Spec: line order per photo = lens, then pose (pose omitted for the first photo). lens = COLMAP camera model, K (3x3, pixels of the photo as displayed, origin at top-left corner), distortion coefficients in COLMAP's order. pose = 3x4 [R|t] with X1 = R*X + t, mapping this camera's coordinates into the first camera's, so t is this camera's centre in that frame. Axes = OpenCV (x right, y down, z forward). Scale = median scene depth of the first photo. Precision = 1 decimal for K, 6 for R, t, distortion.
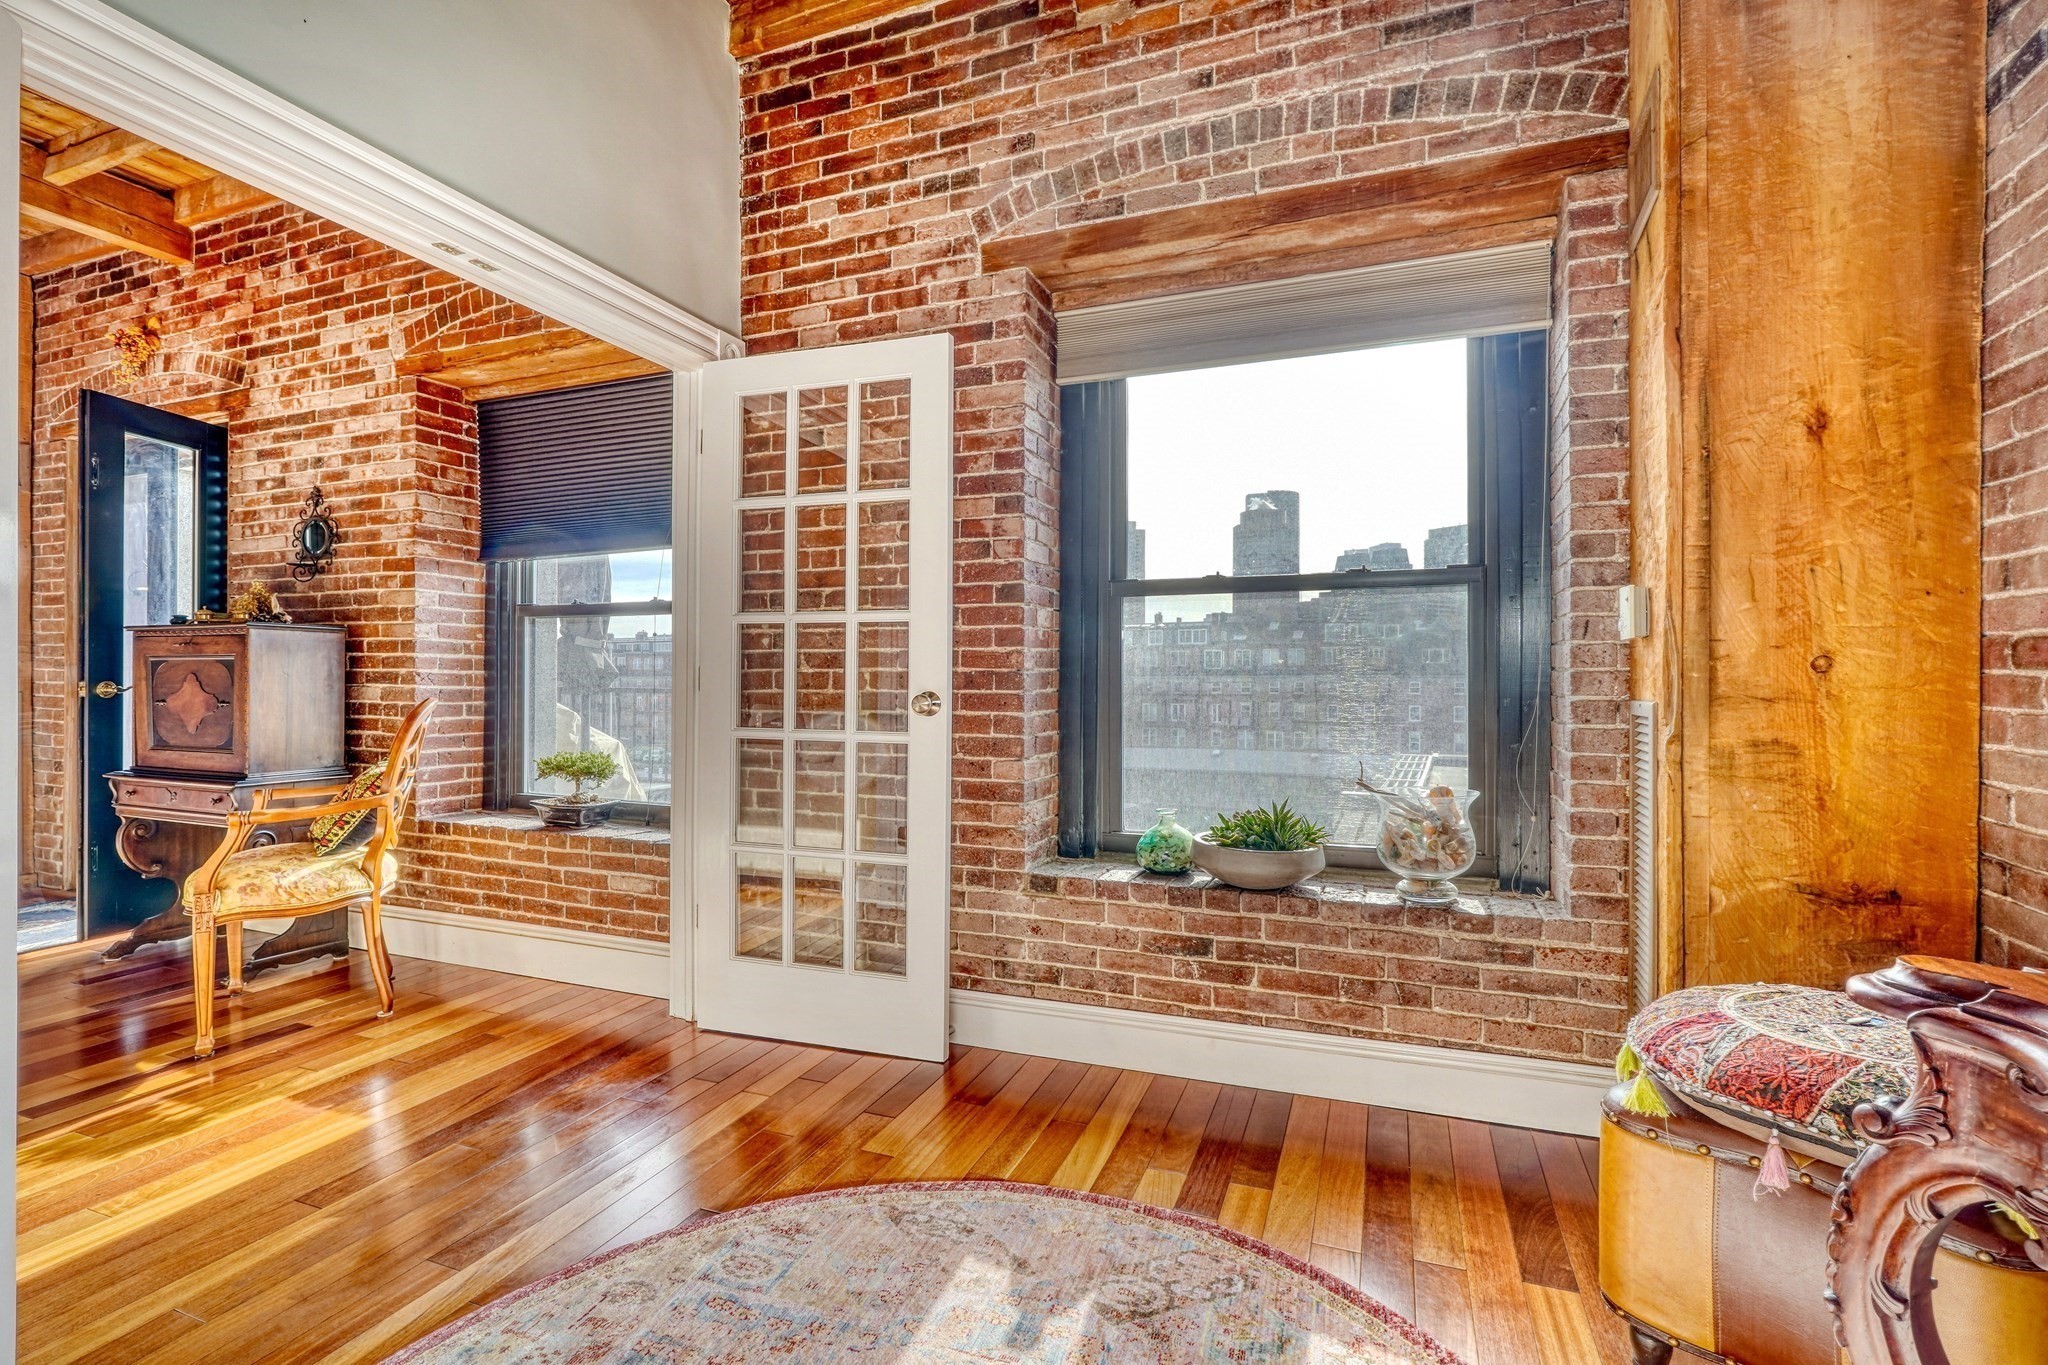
lens RADIAL K [[877.9, 0, 1082.6], [0, 877.9, 675.8], [0, 0, 1]] dist [-0.017217, 0.006926]
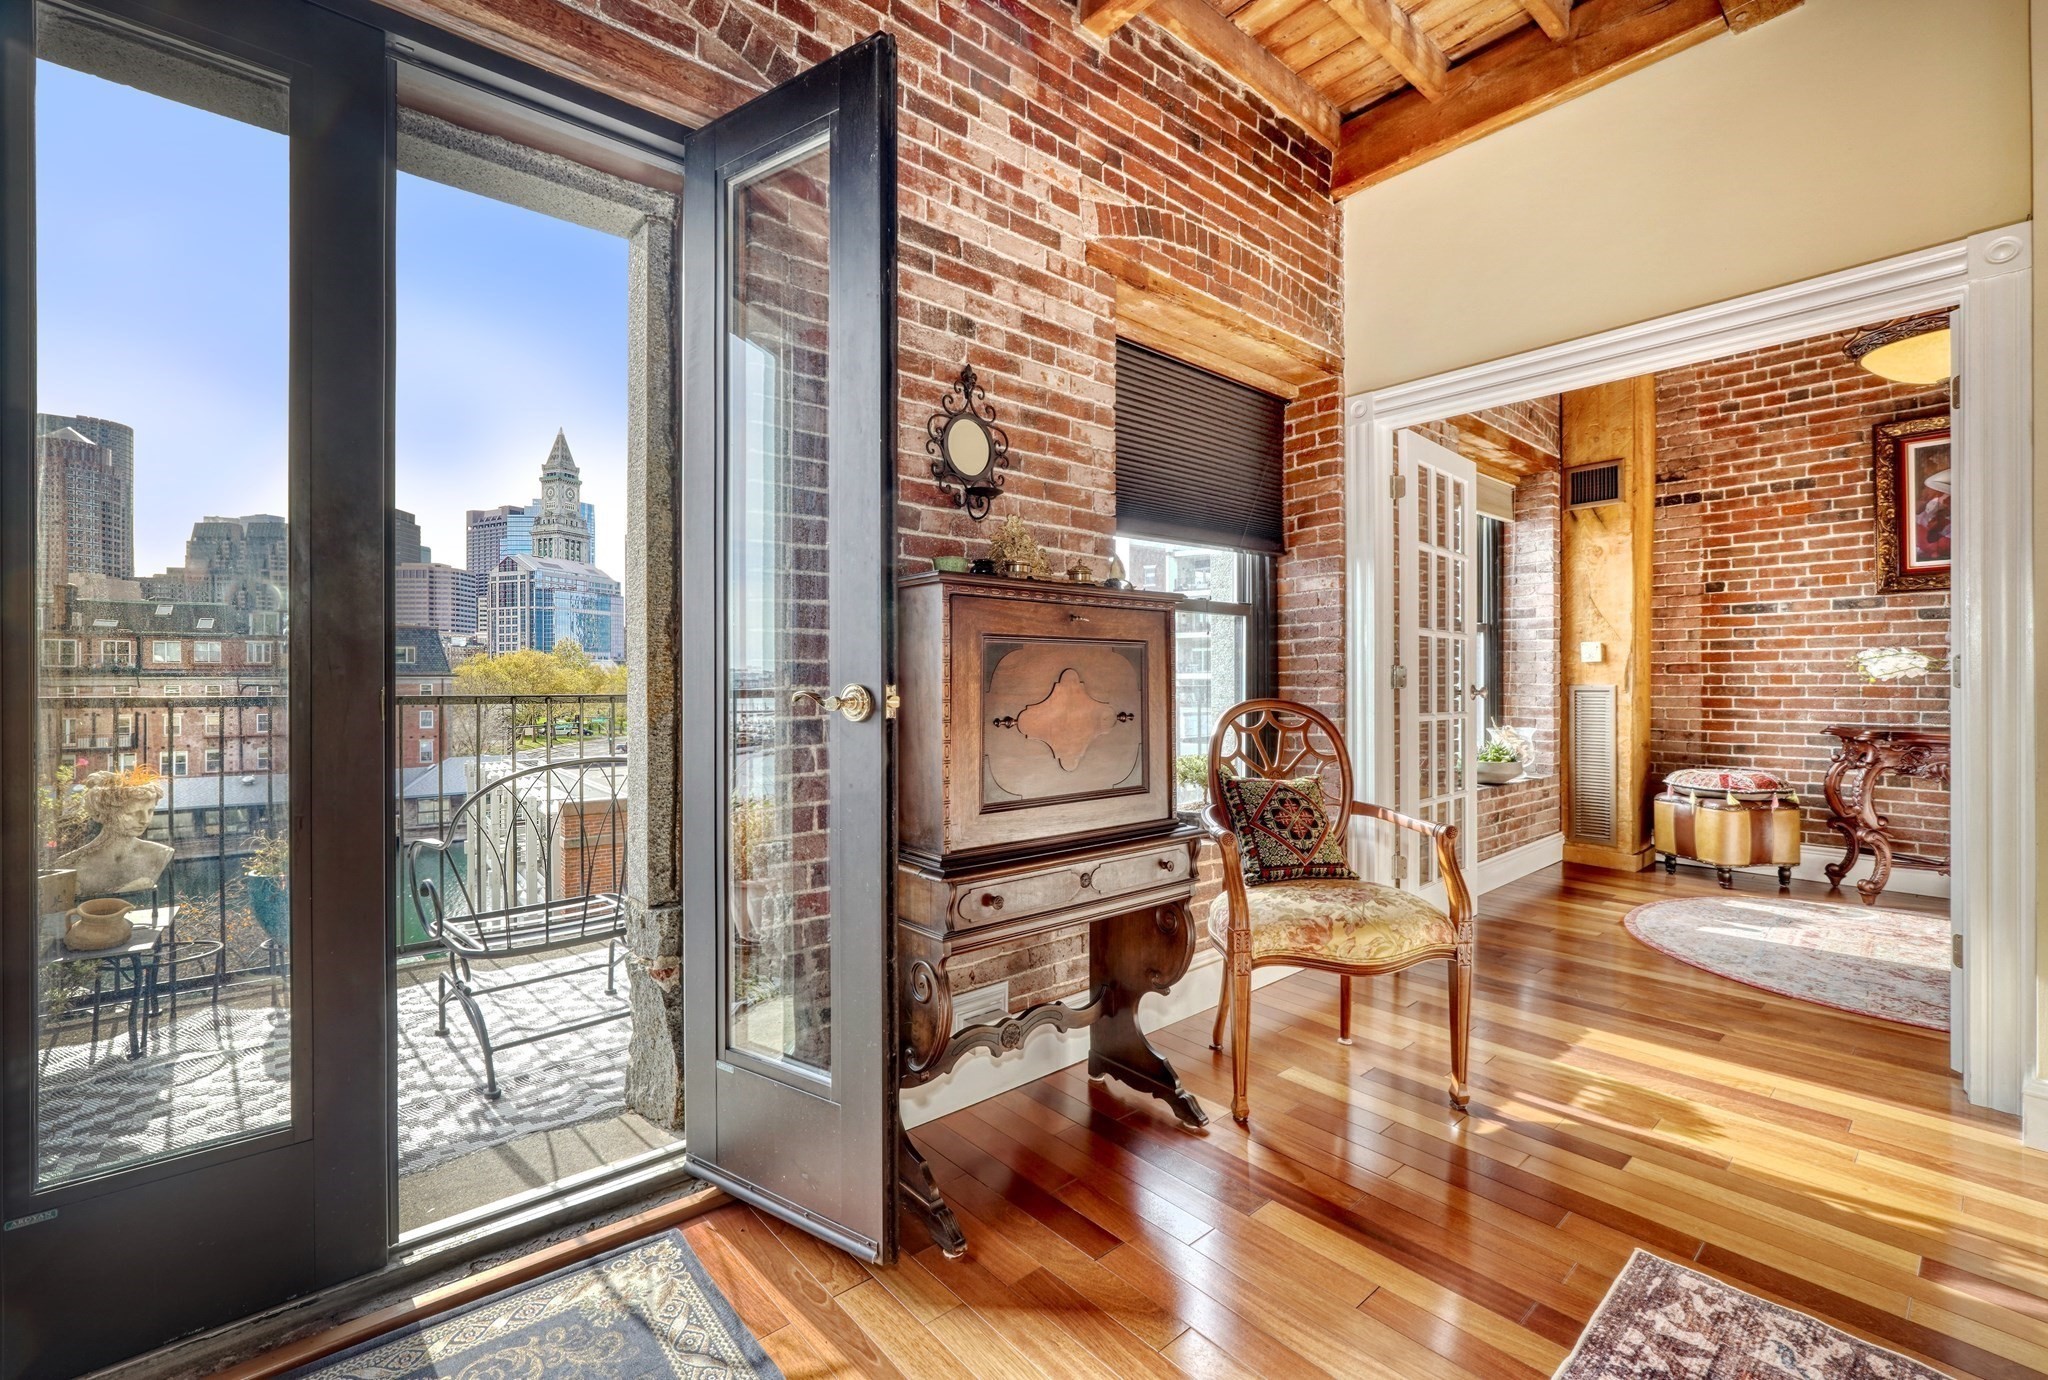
lens RADIAL K [[874.3, 0, 1017.1], [0, 874.3, 678.2], [0, 0, 1]] dist [-0.014220, 0.003777]
pose [[0.498956, -0.000707, 0.866627, -1.417040], [0.000589, 1.000000, 0.000476, 0.003094], [-0.866627, 0.000273, 0.498956, 0.671208]]
